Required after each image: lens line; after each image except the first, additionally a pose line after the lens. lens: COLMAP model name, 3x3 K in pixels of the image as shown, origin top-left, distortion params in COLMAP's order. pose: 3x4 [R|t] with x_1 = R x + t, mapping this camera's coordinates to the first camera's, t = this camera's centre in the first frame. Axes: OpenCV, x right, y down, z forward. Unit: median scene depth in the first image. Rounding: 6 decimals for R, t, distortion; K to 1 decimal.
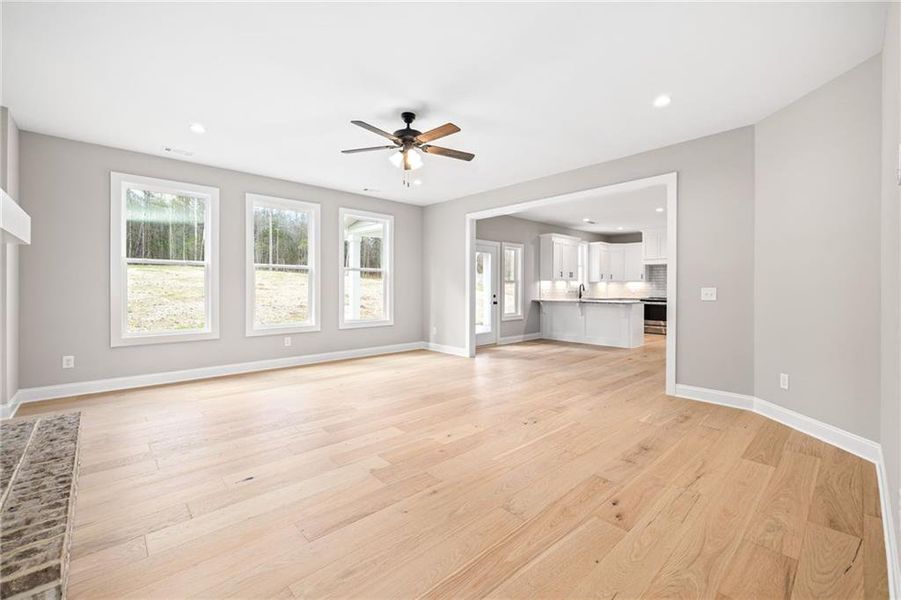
lens RADIAL K [[382.6, 0, 447.6], [0, 382.6, 289.8], [0, 0, 1]] dist [-0.000603, 0.000114]
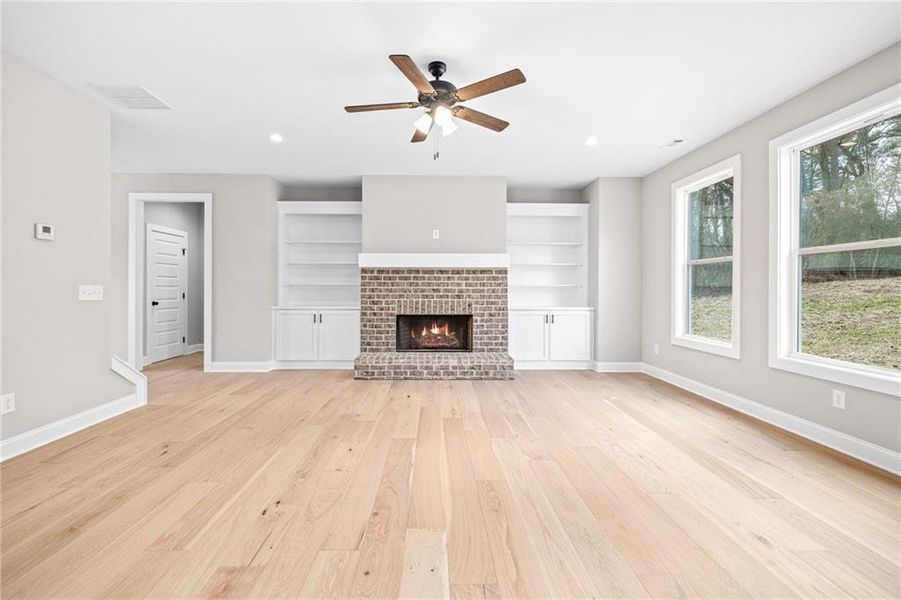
lens RADIAL K [[382.6, 0, 447.6], [0, 382.6, 289.8], [0, 0, 1]] dist [-0.000603, 0.000114]
pose [[-0.654565, -0.005303, -0.755988, 0.603056], [-0.008976, 0.999959, 0.000756, -0.004567], [0.755953, 0.007280, -0.654586, 1.955207]]
